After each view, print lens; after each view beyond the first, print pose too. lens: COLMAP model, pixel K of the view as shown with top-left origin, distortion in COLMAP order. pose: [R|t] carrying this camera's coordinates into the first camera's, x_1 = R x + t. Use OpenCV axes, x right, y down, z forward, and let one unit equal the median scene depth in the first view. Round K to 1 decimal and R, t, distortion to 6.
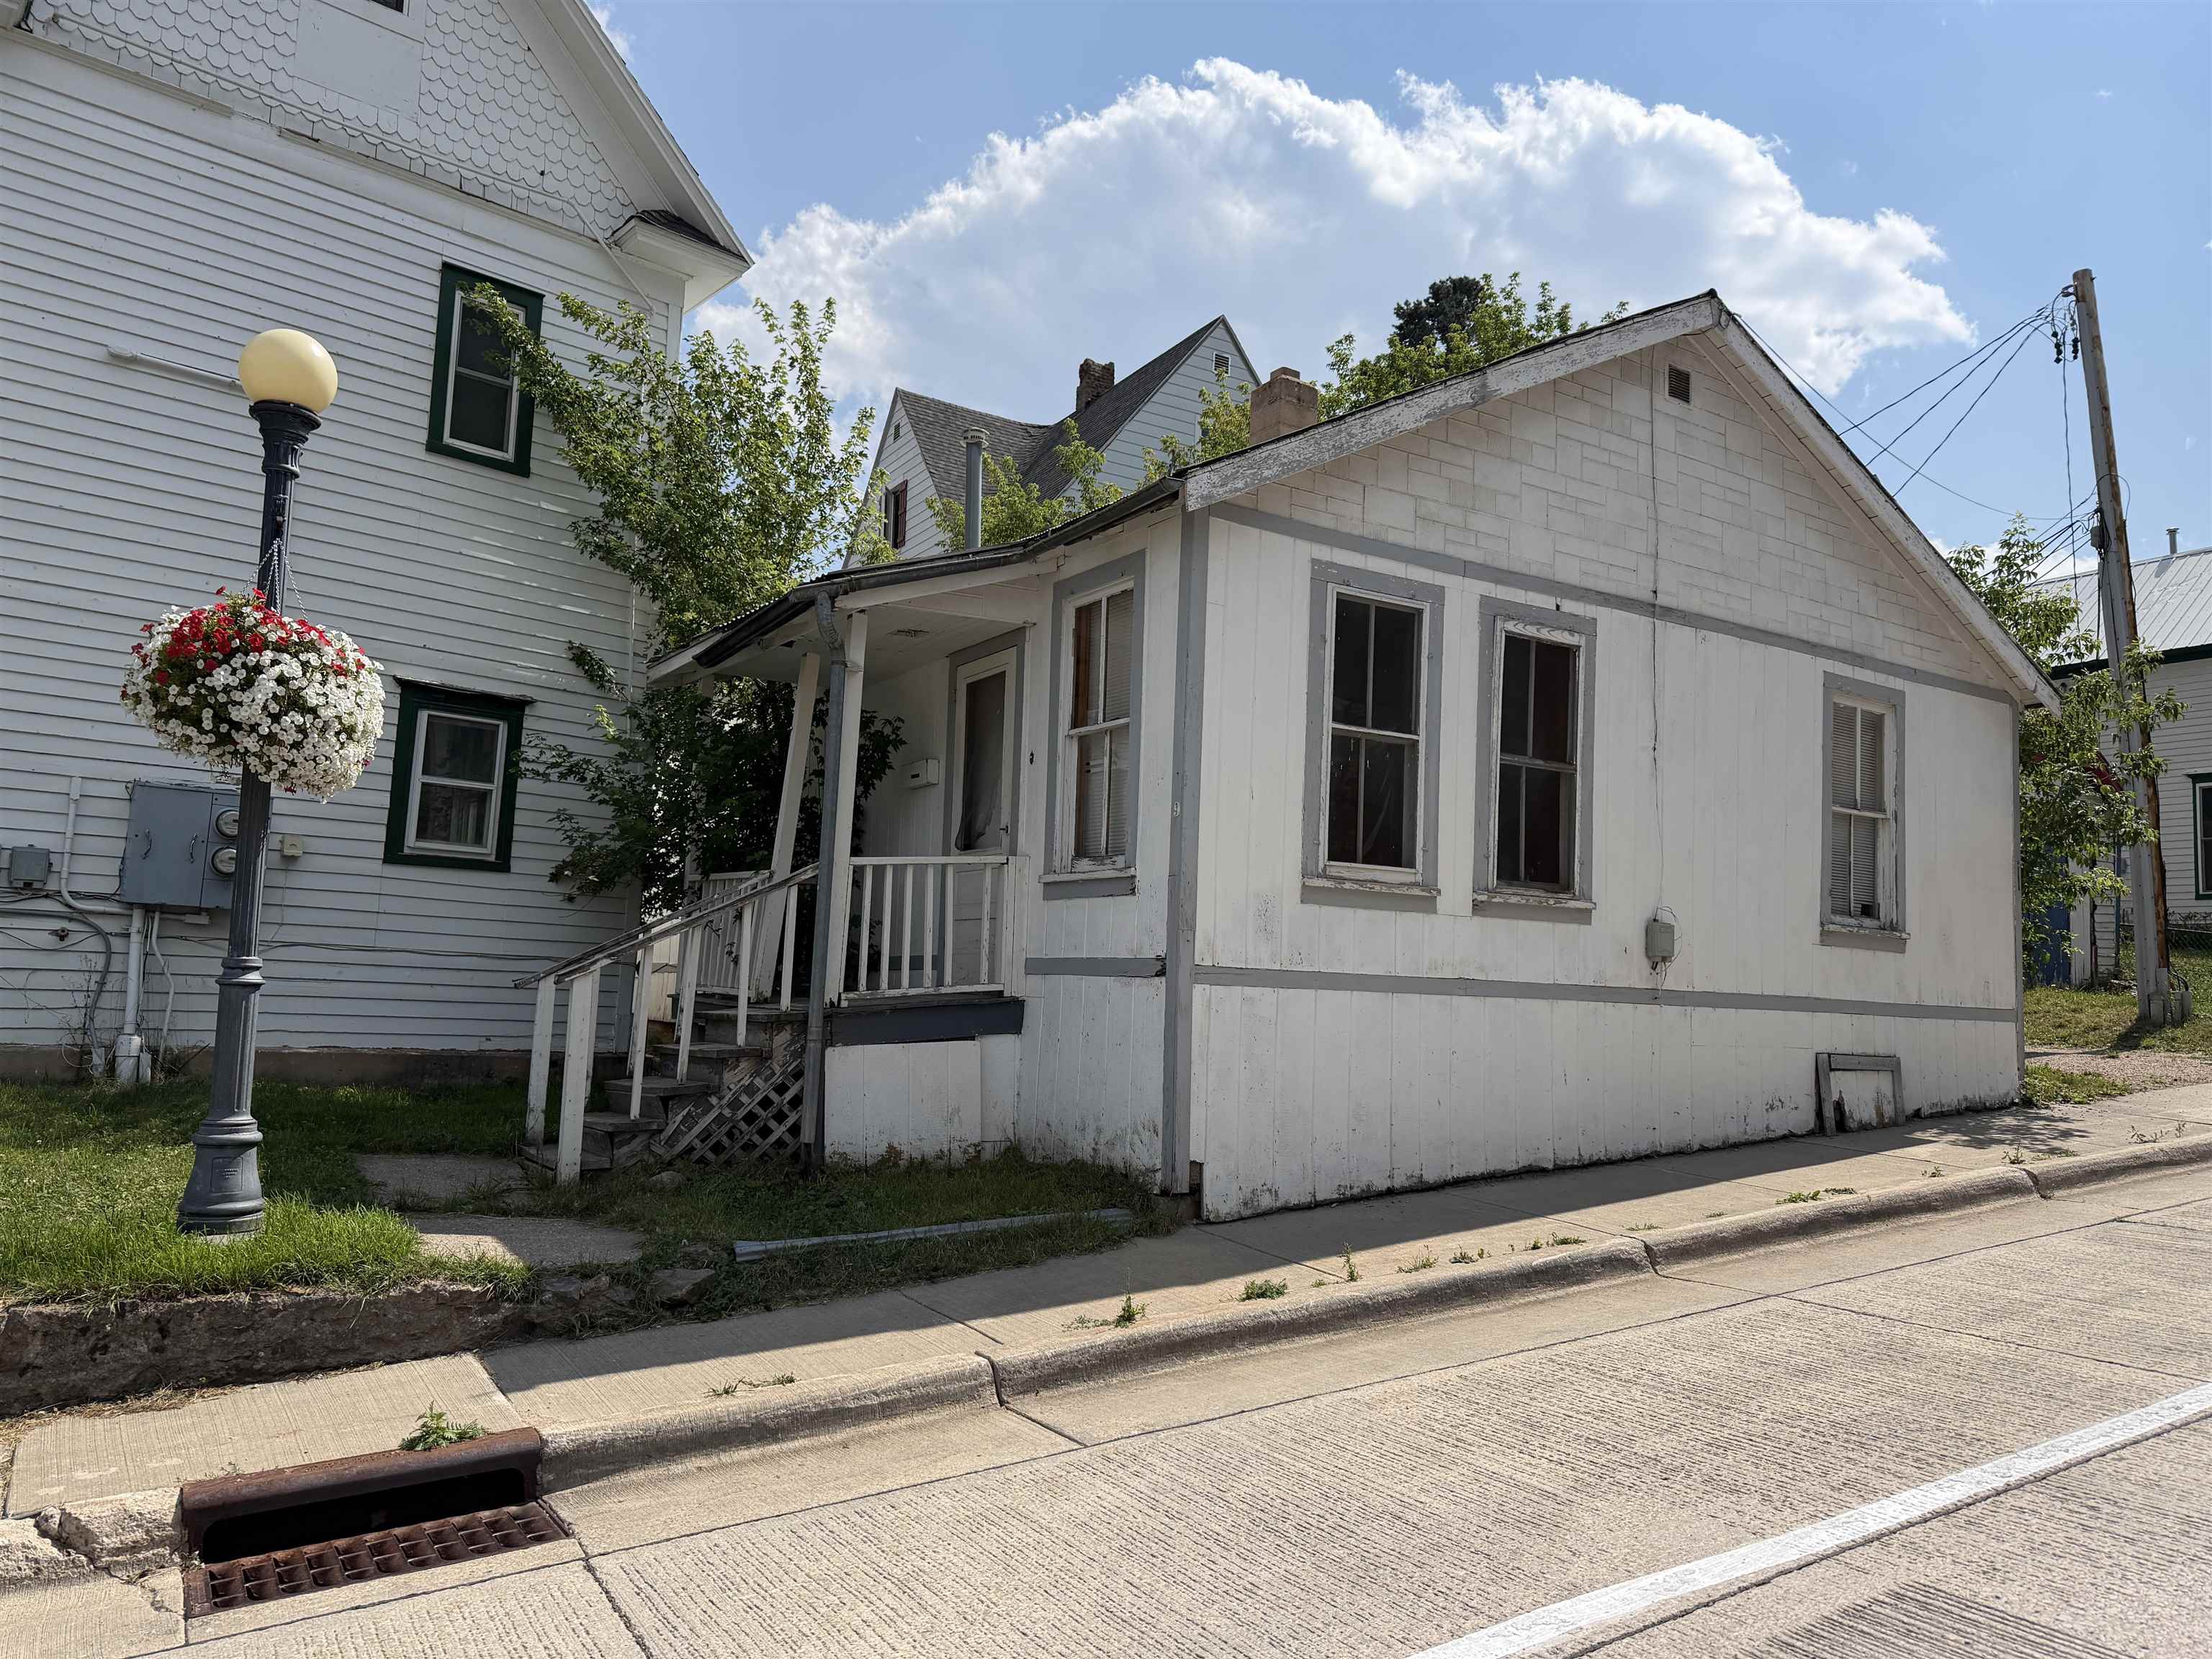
lens RADIAL K [[1555.6, 0, 1110.6], [0, 1555.6, 832.0], [0, 0, 1]] dist [0.087078, -0.039510]
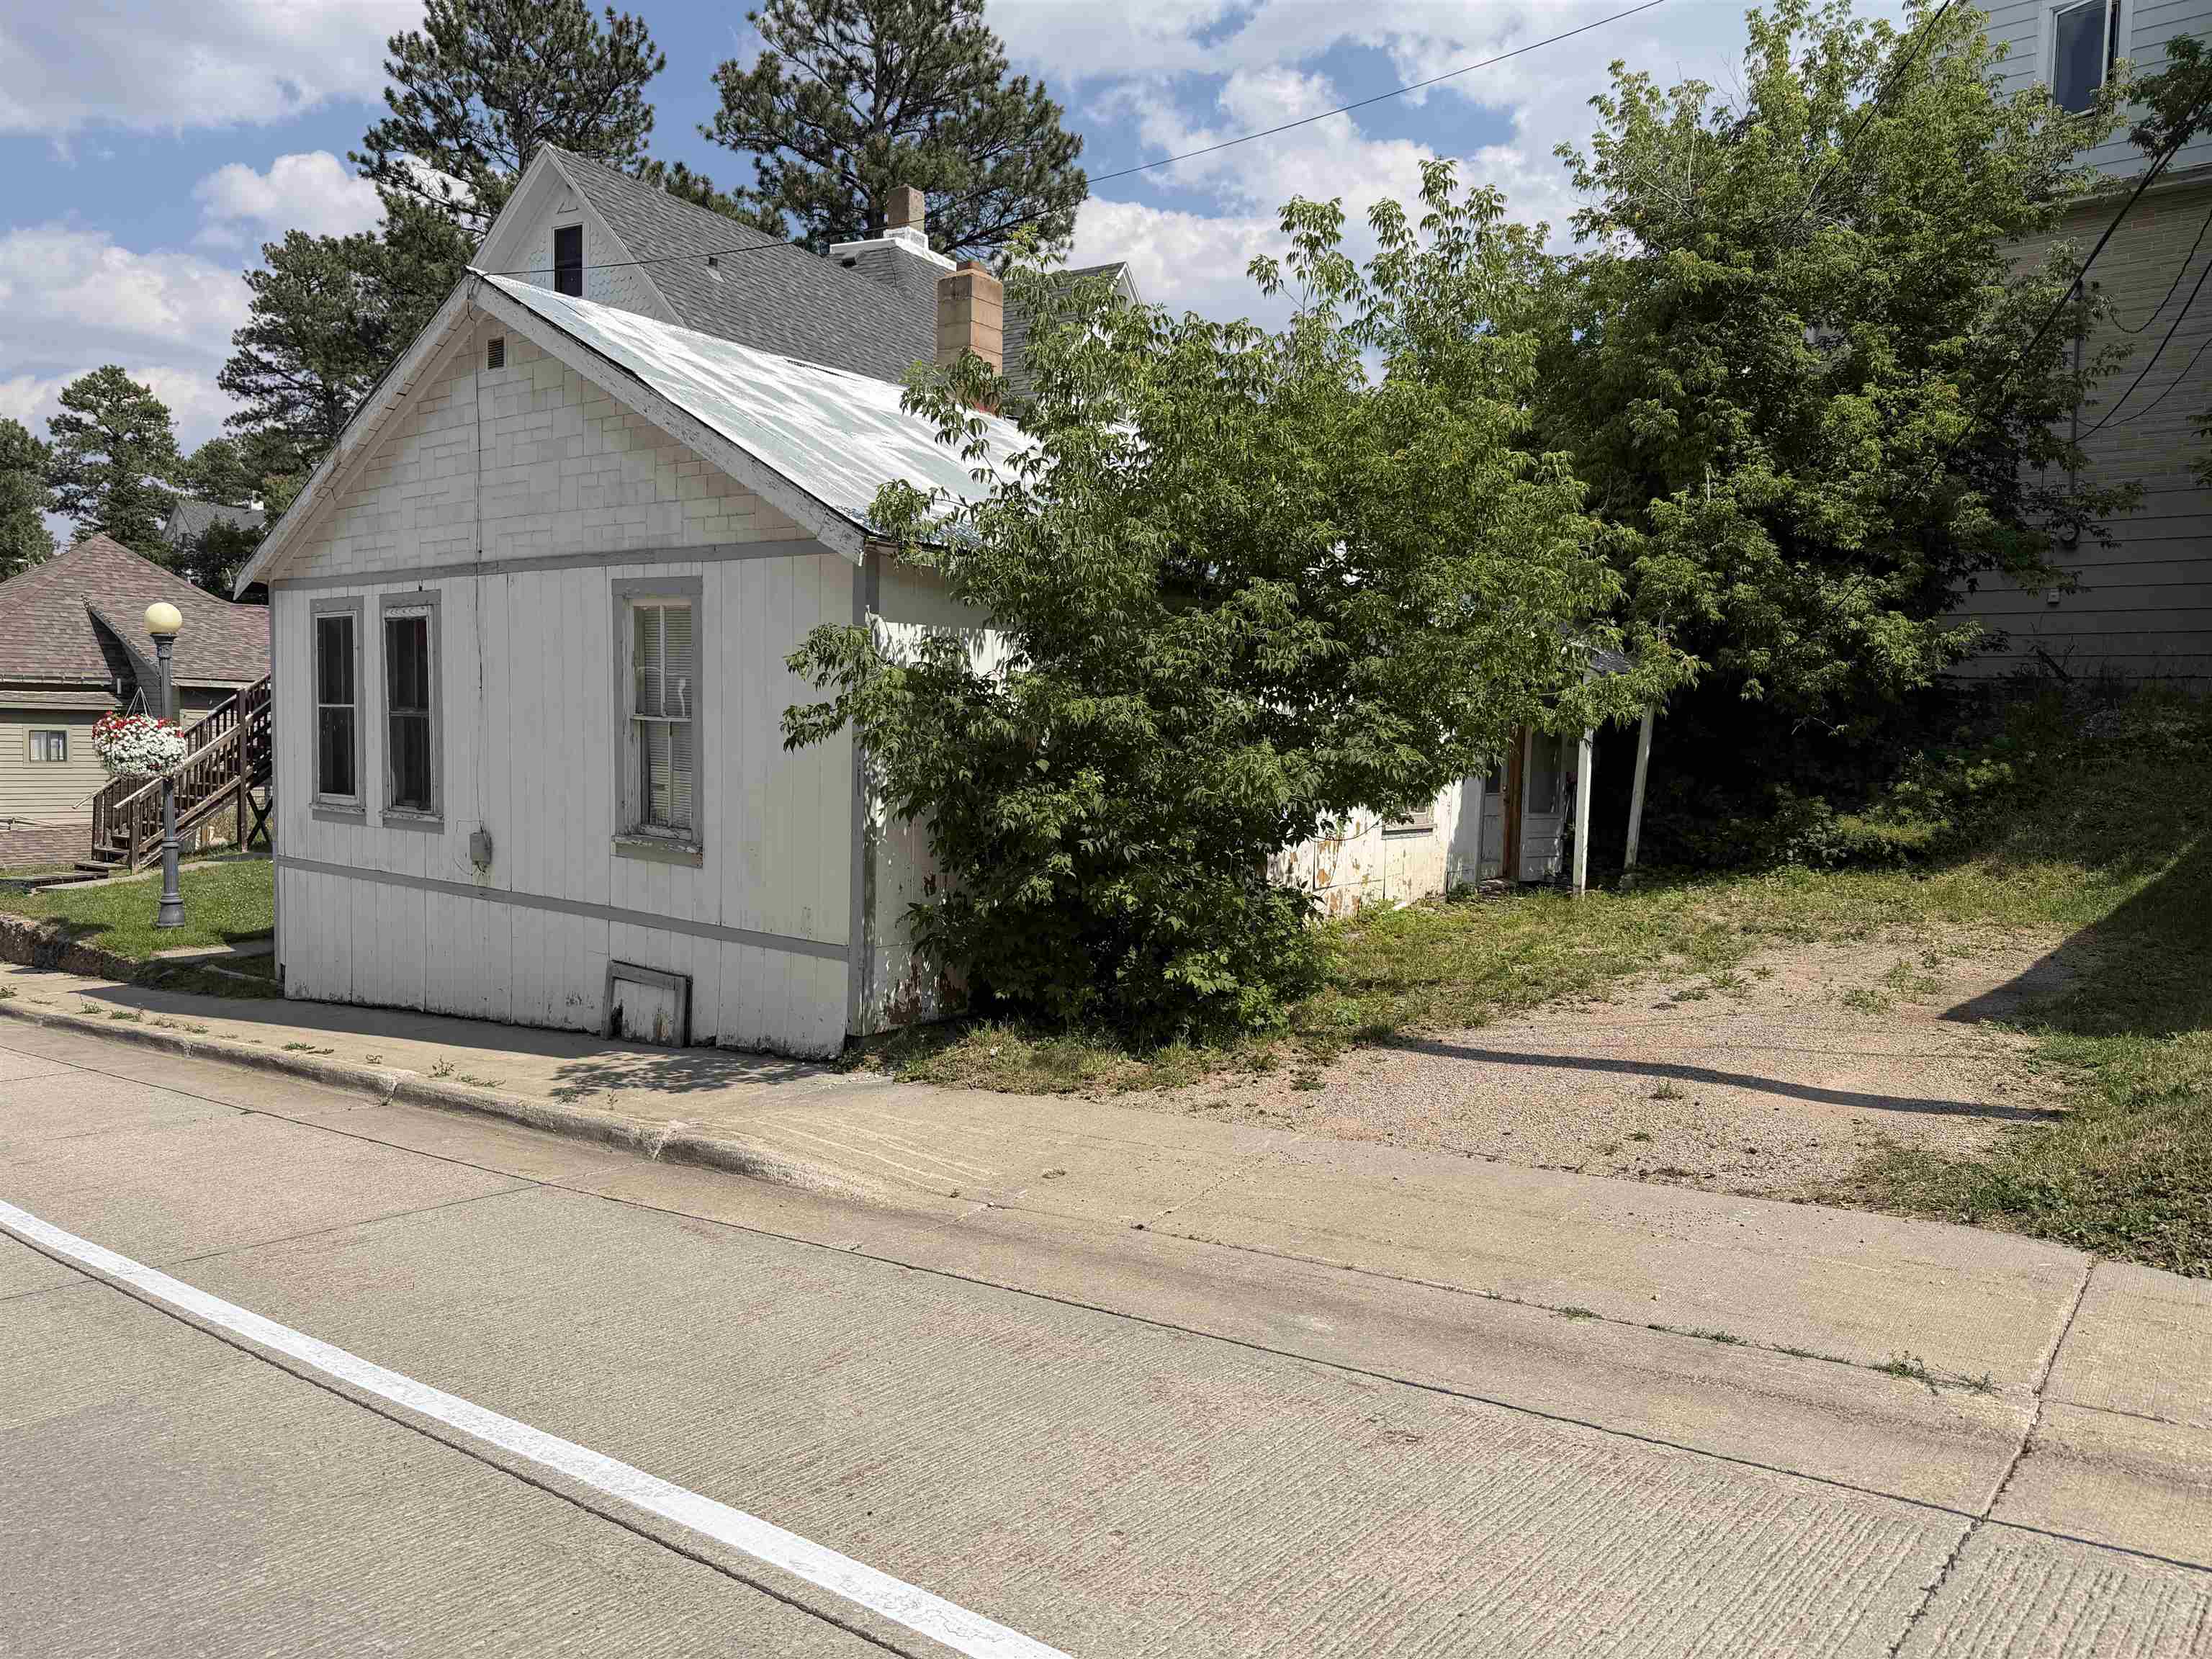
lens RADIAL K [[1555.6, 0, 1097.2], [0, 1555.6, 817.2], [0, 0, 1]] dist [0.087078, -0.039510]
pose [[0.299837, 0.025783, -0.953642, 1.697806], [0.084798, 0.994958, 0.053561, 0.021461], [0.950214, -0.096926, 0.296138, 1.127996]]
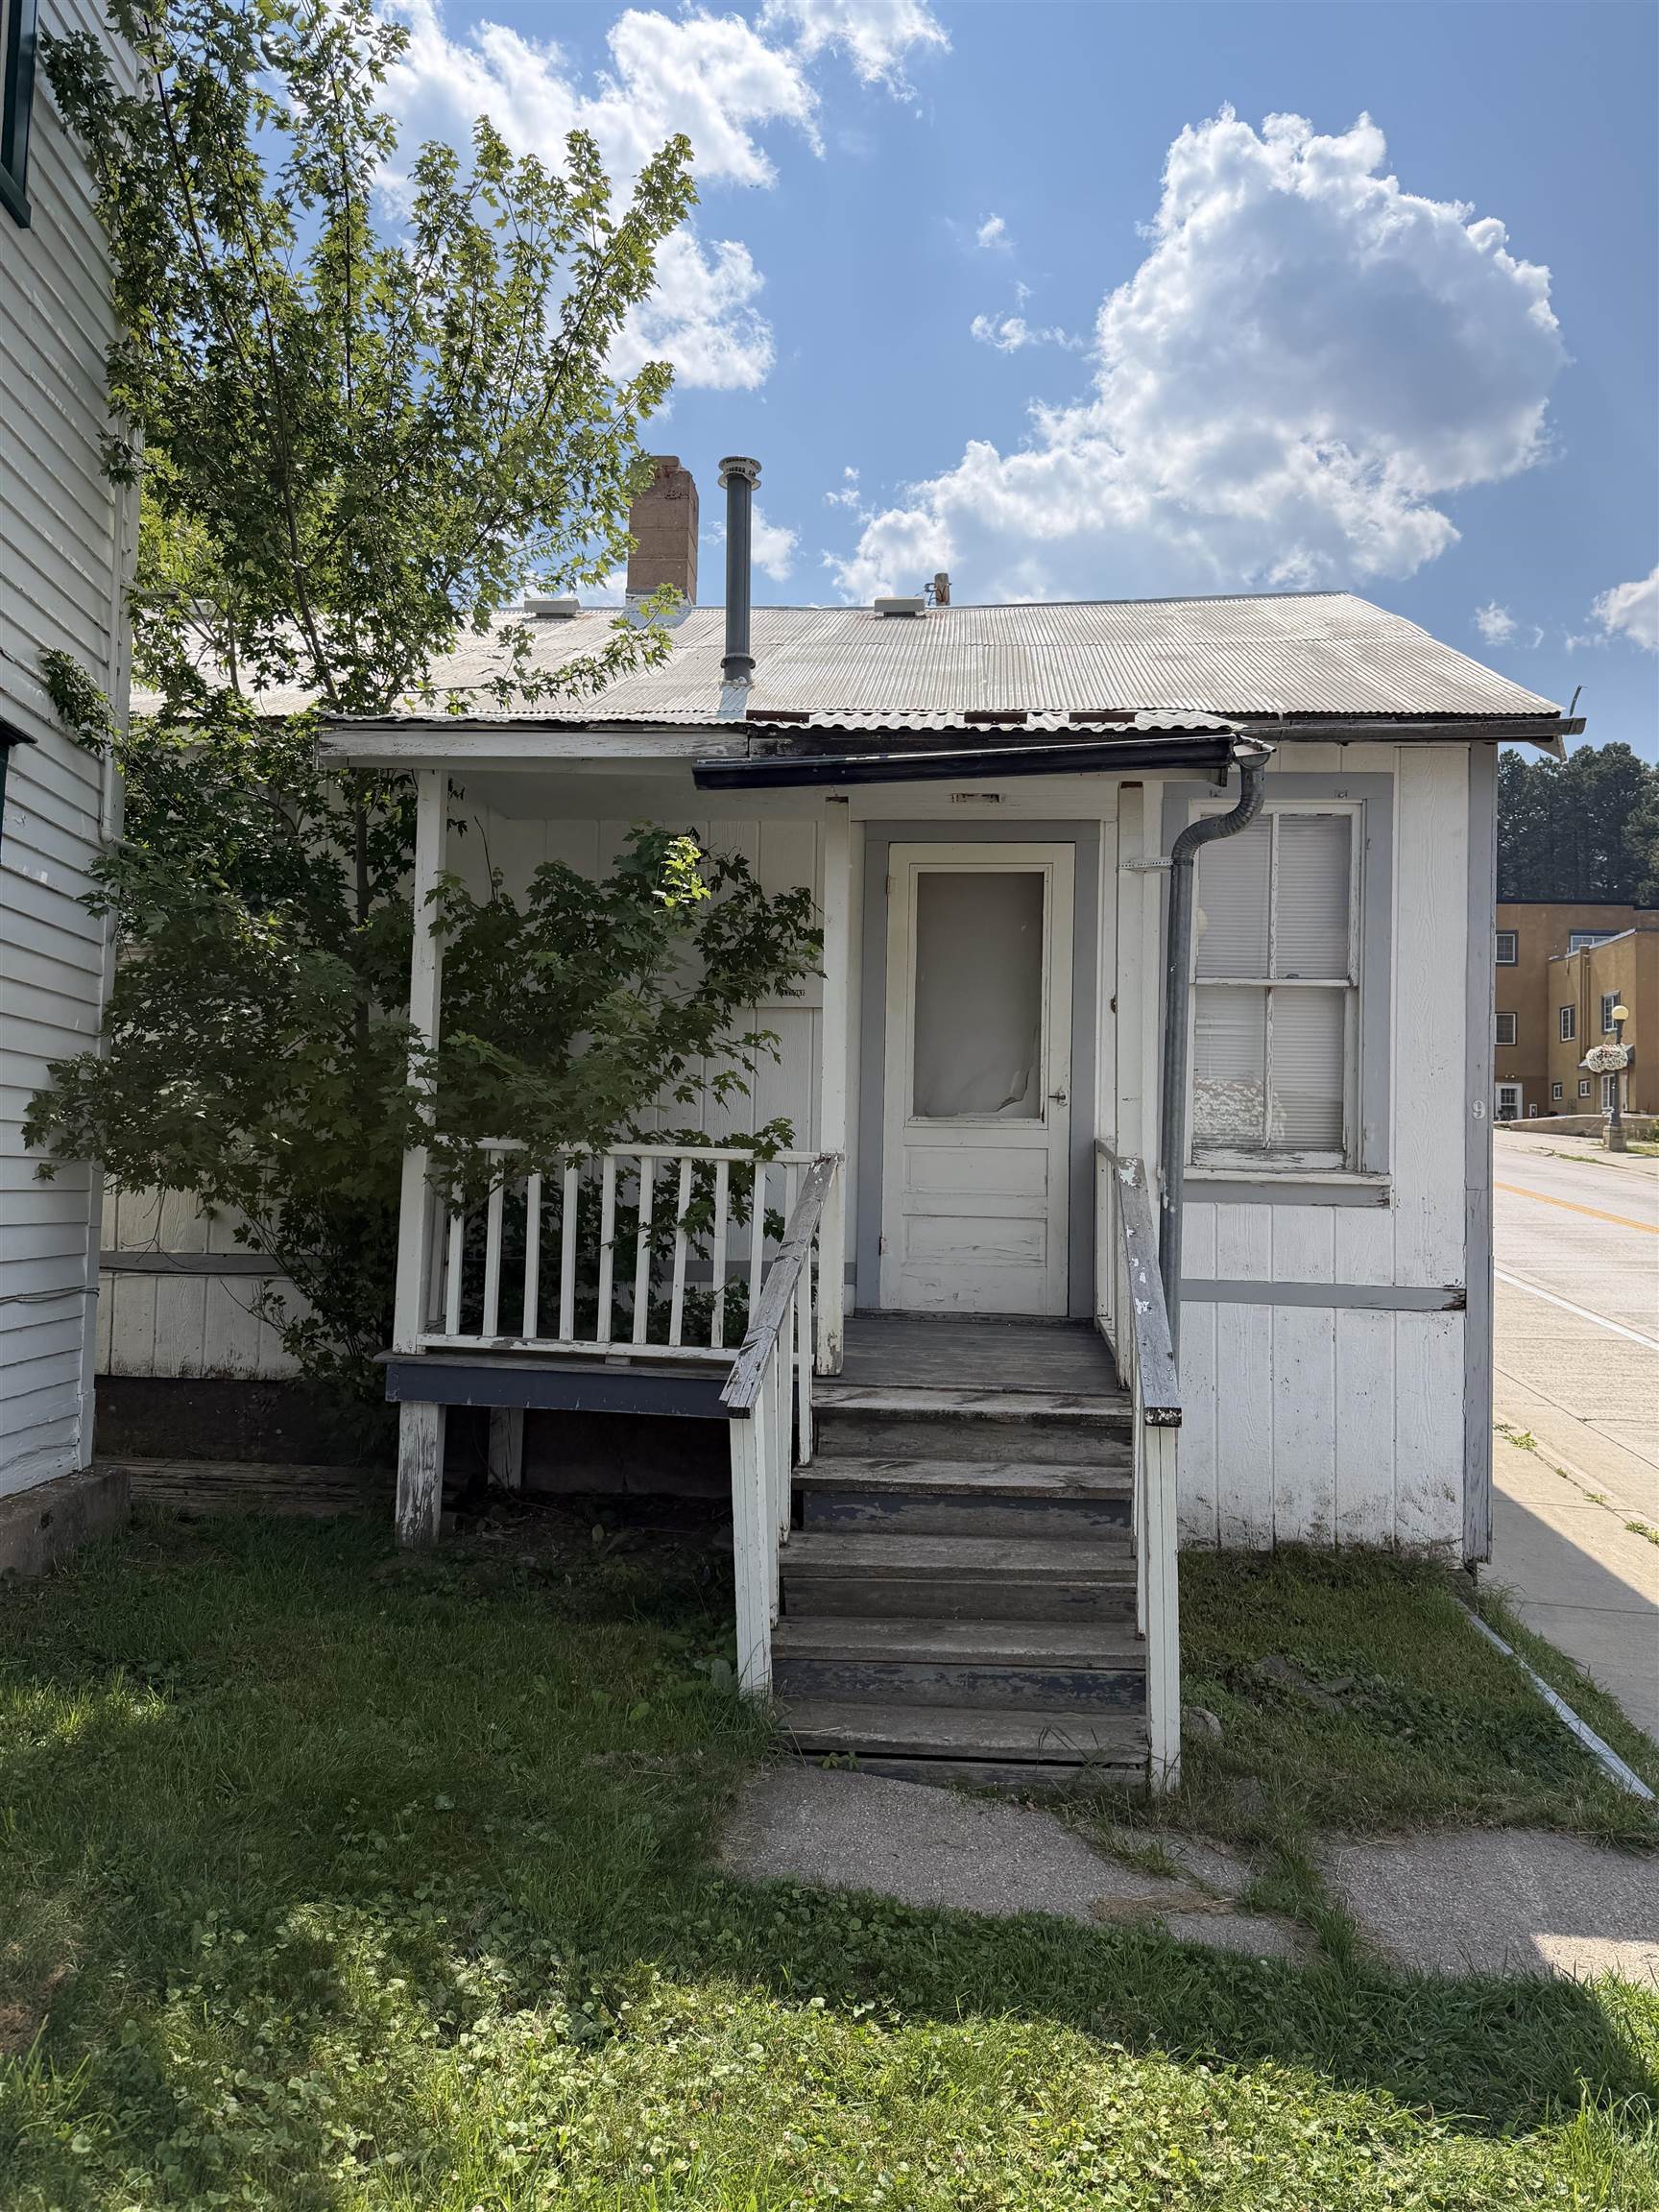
lens RADIAL K [[1555.6, 0, 833.1], [0, 1555.6, 1113.7], [0, 0, 1]] dist [0.087078, -0.039510]
pose [[0.586016, 0.016735, 0.810127, -0.674308], [-0.081769, 0.995904, 0.038576, -0.013335], [-0.806163, -0.088849, 0.584985, 0.625170]]
